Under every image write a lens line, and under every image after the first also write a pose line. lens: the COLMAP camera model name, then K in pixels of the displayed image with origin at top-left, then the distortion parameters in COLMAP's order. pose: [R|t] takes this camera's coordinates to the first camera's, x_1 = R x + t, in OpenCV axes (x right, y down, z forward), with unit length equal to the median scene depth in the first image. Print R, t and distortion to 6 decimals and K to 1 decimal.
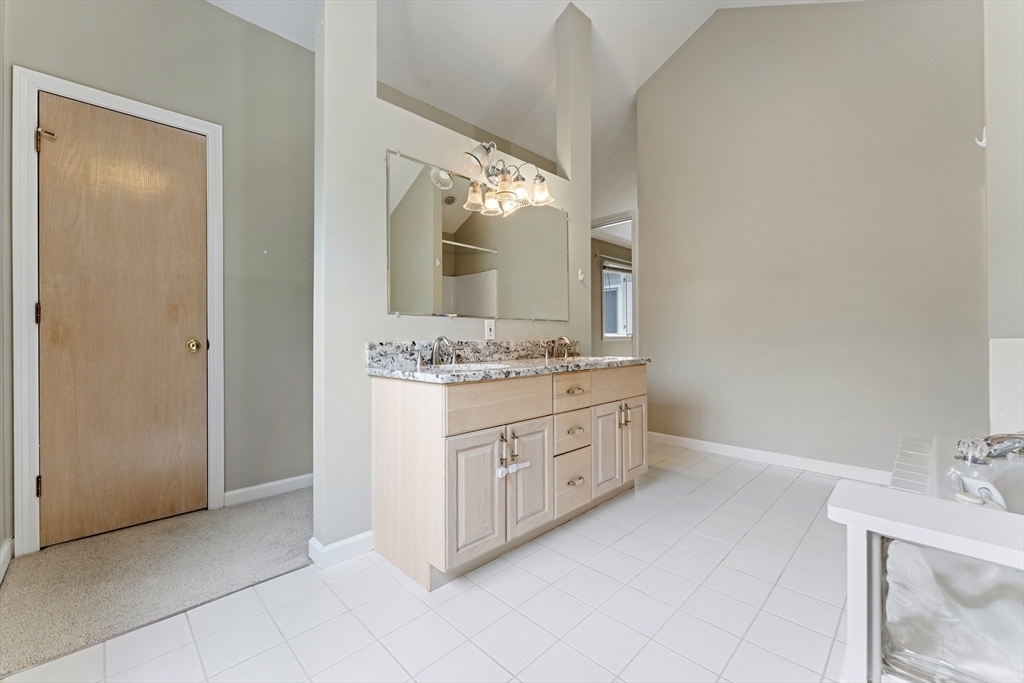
lens RADIAL K [[414.8, 0, 515.8], [0, 414.8, 338.0], [0, 0, 1]] dist [0.000173, 0.000249]
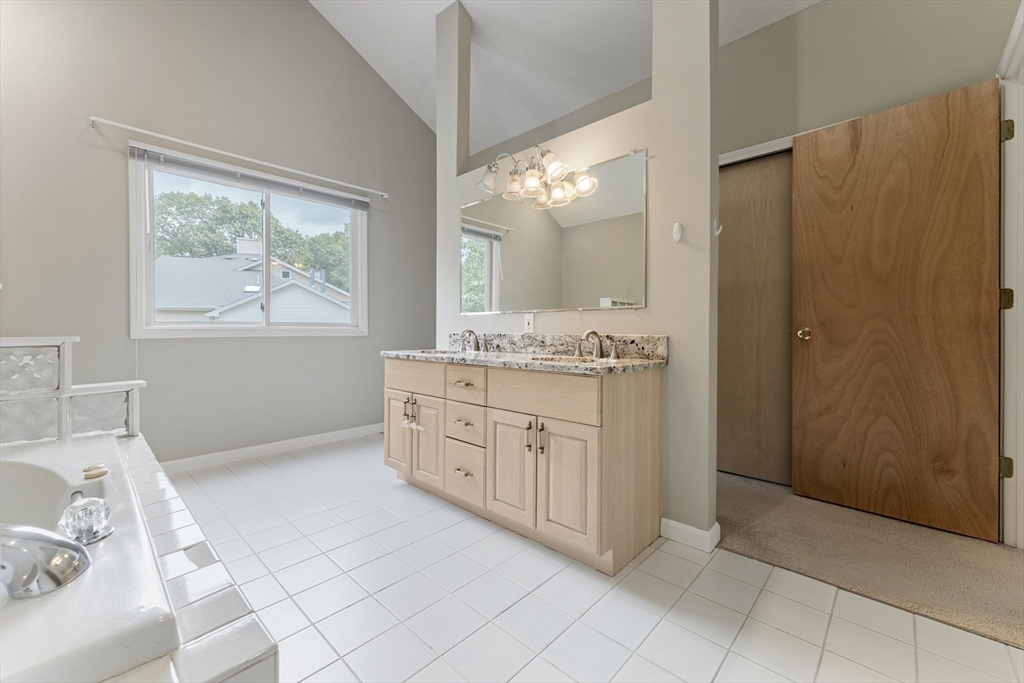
lens RADIAL K [[414.8, 0, 515.6], [0, 414.8, 333.6], [0, 0, 1]] dist [0.000173, 0.000249]
pose [[0.019424, 0.013432, -0.999721, 1.030797], [-0.001863, 0.999908, 0.013399, -0.008521], [0.999810, 0.001603, 0.019447, 0.983311]]
